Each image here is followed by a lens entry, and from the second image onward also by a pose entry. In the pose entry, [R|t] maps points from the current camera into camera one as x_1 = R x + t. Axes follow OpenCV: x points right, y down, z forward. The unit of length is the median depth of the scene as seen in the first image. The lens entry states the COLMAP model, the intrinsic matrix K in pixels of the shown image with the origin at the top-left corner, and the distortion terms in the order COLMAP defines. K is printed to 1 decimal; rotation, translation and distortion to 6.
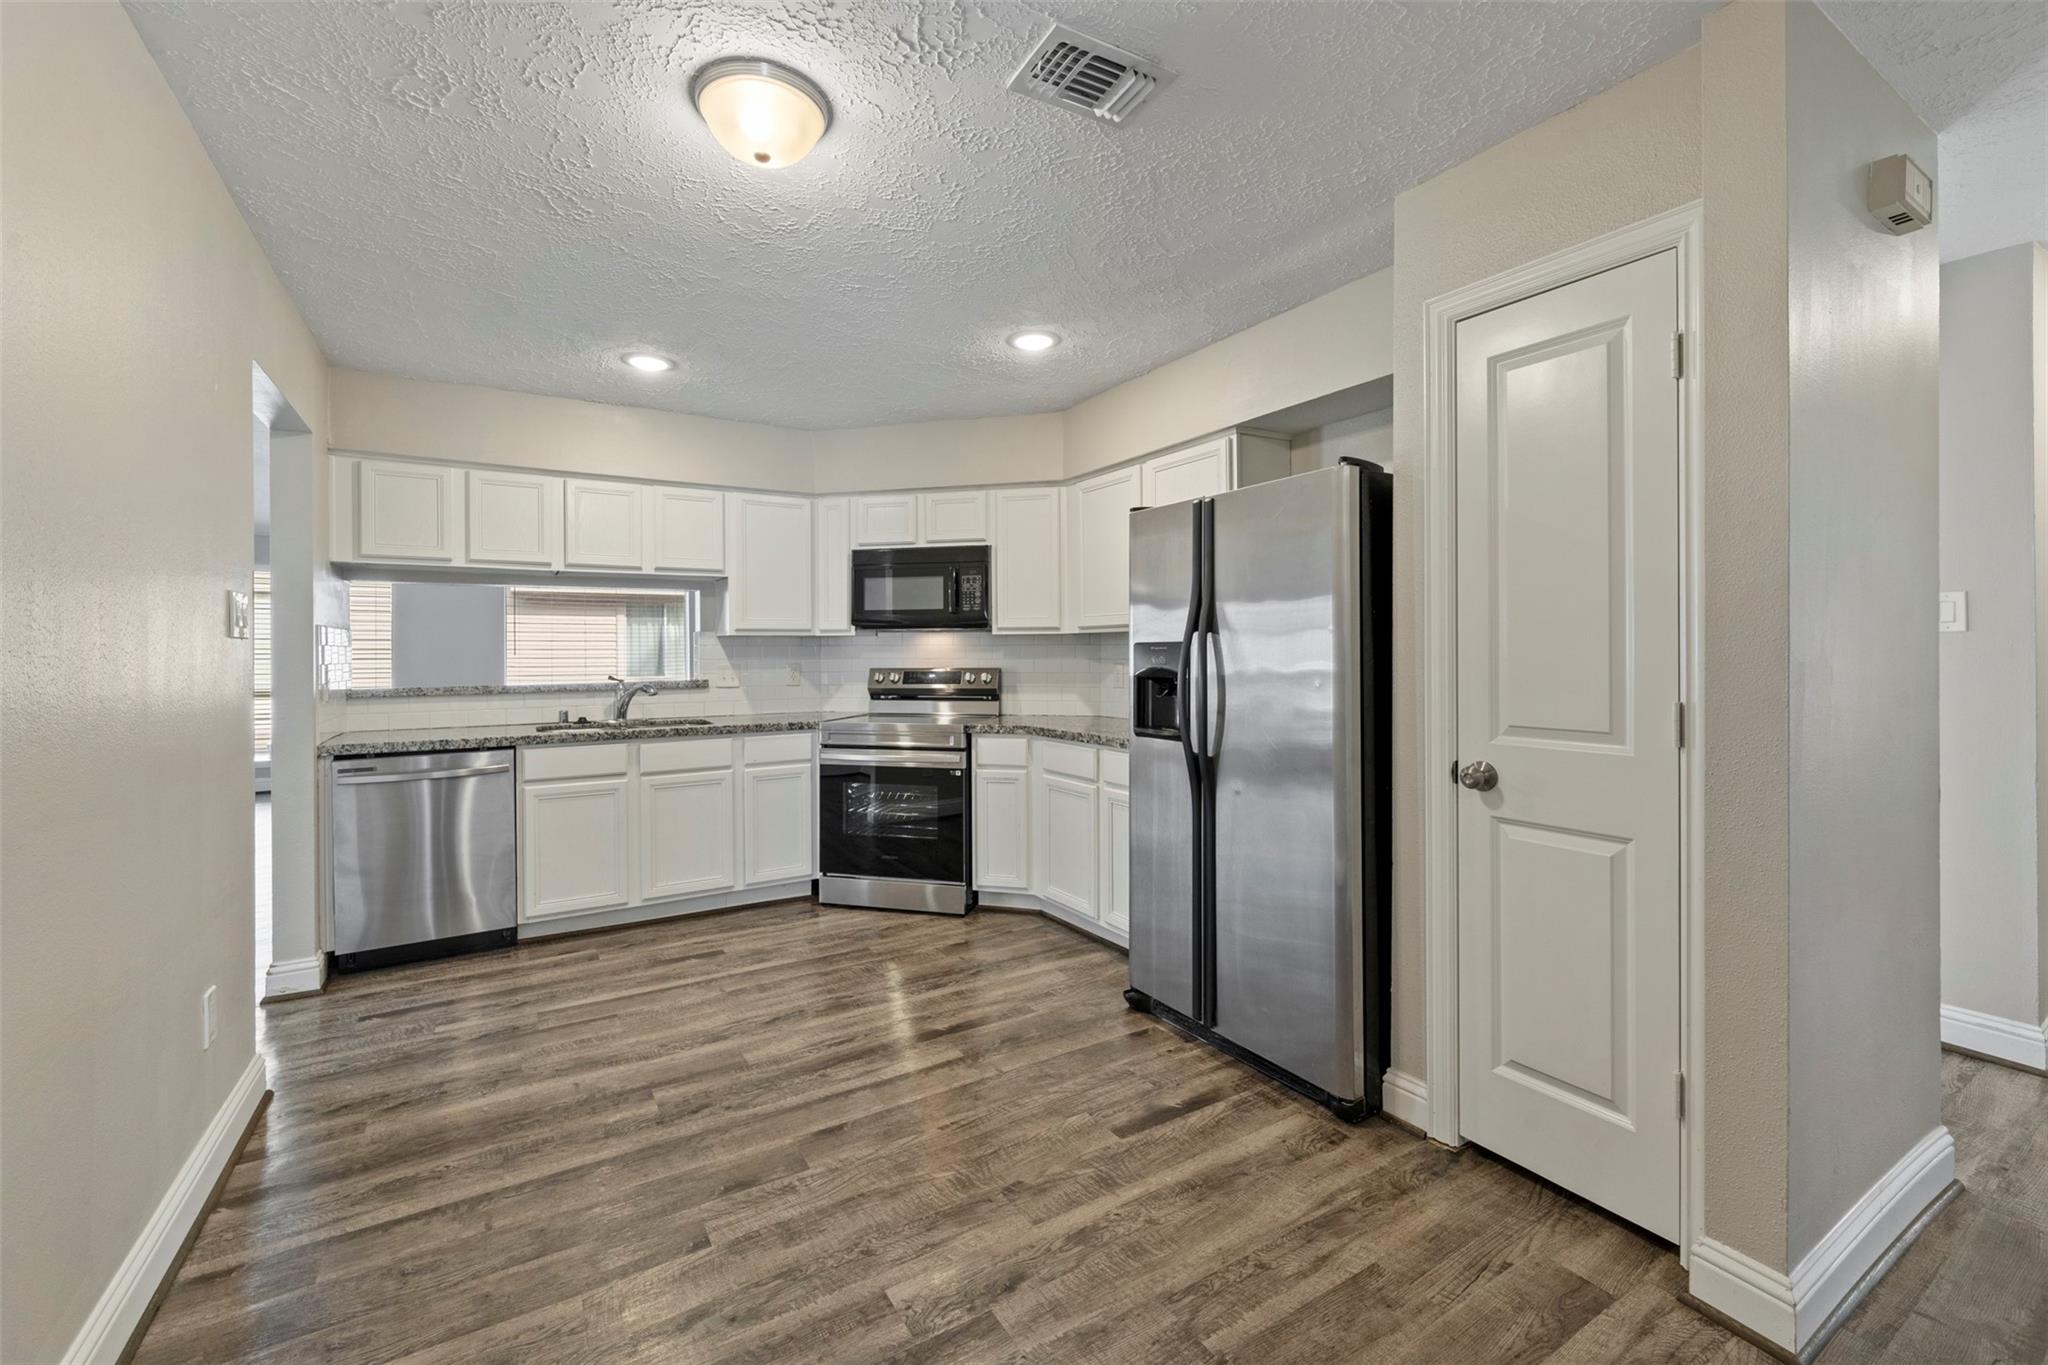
lens RADIAL K [[850.0, 0, 1026.2], [0, 850.0, 685.4], [0, 0, 1]] dist [0.001053, -0.001045]
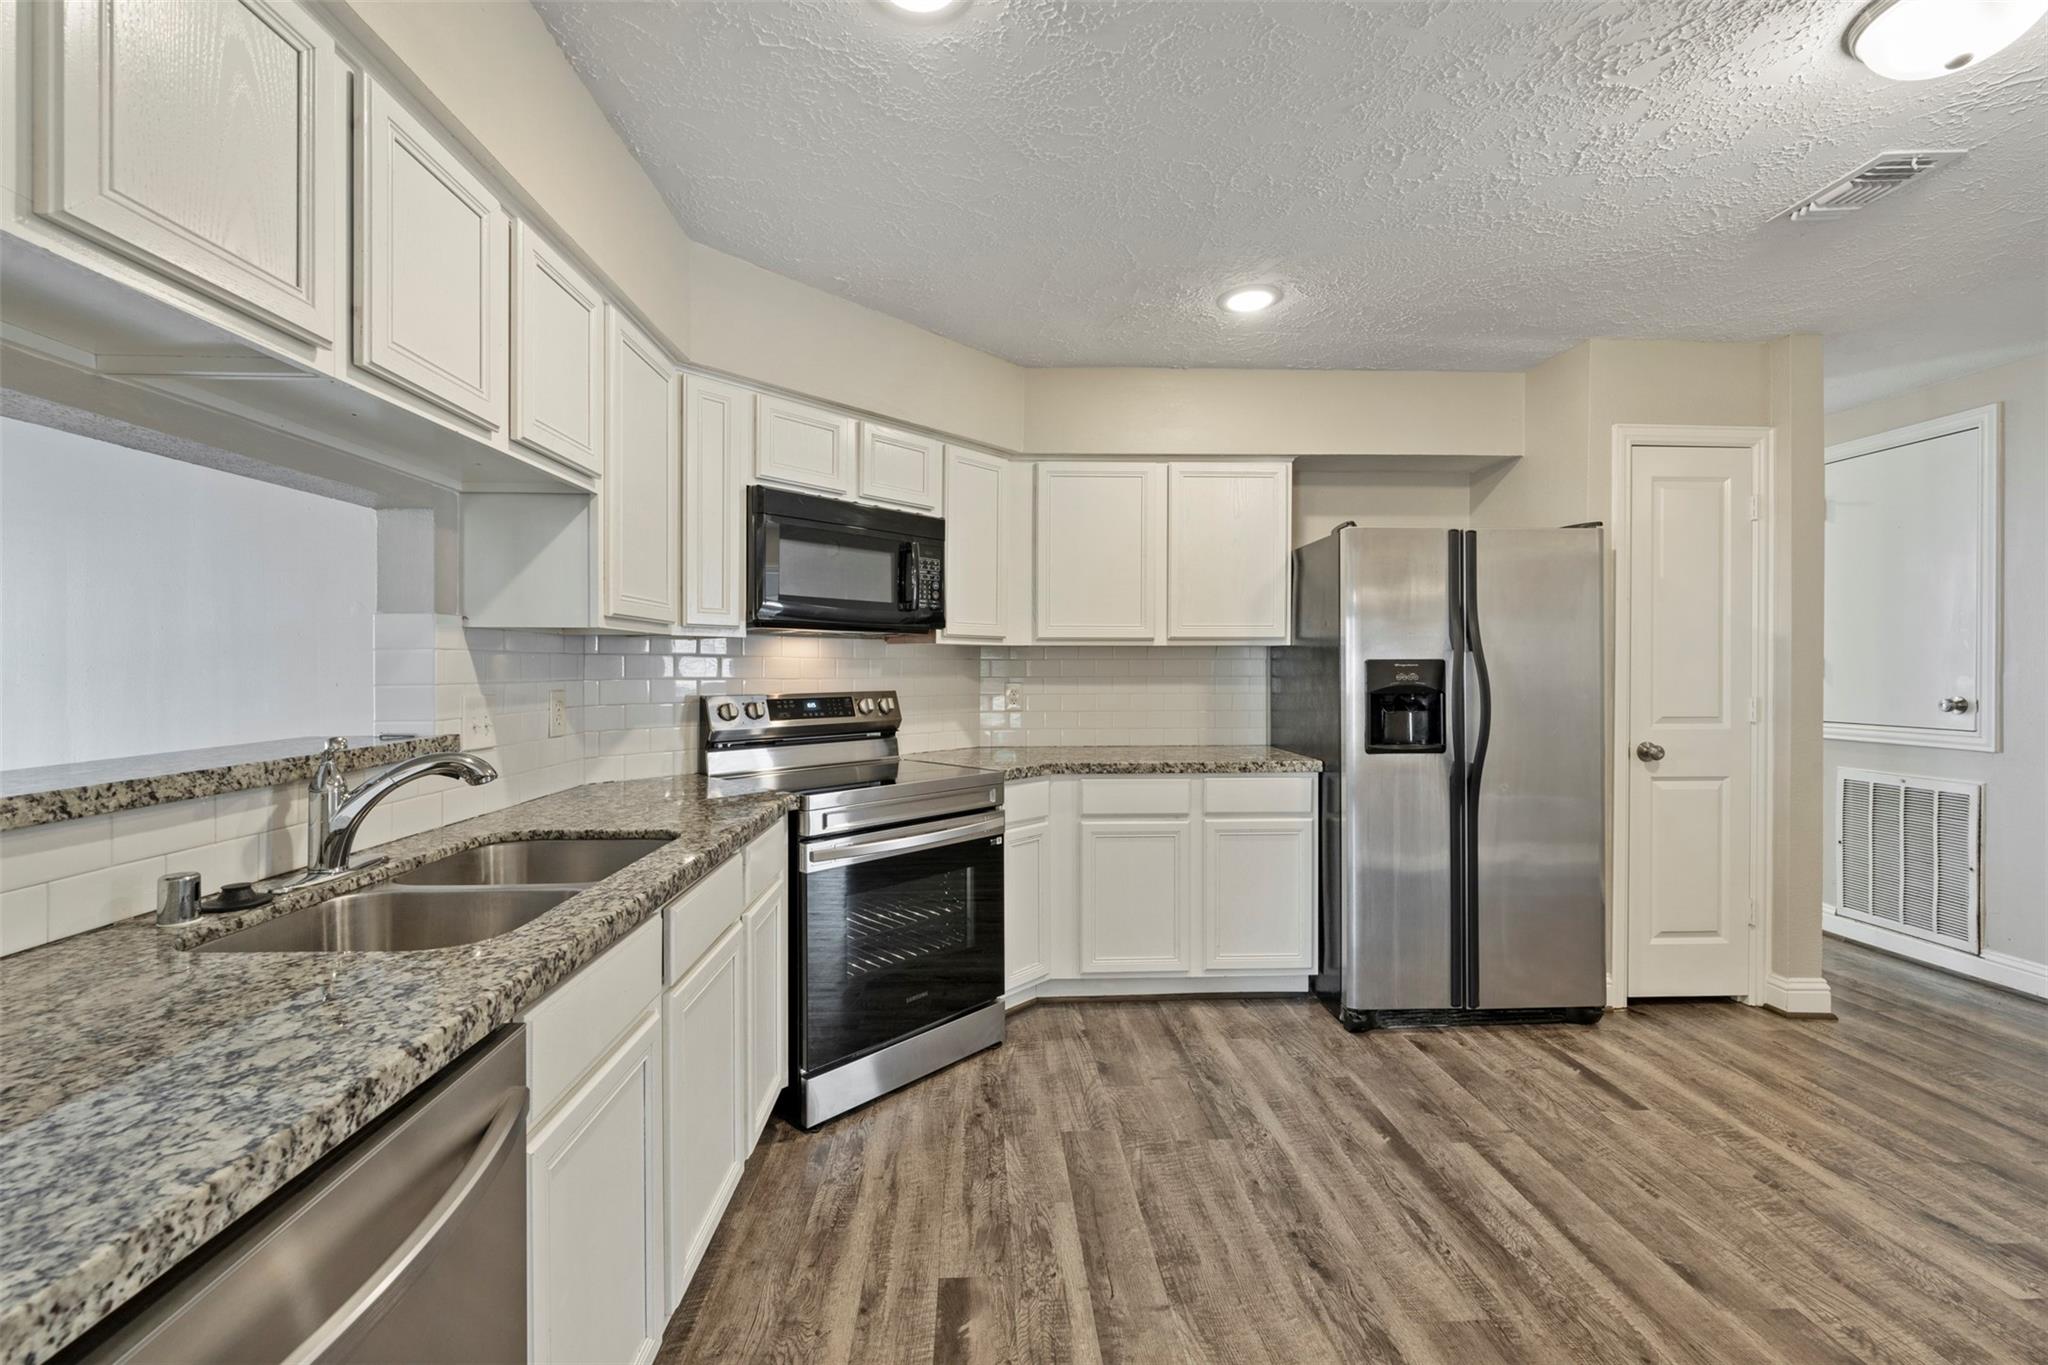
lens RADIAL K [[830.7, 0, 1021.8], [0, 830.7, 700.6], [0, 0, 1]] dist [-0.000402, 0.000082]
pose [[0.483086, -0.028791, 0.875099, -0.768139], [0.033286, 0.999341, 0.014504, -0.025225], [-0.874940, 0.022122, 0.483726, 0.749613]]
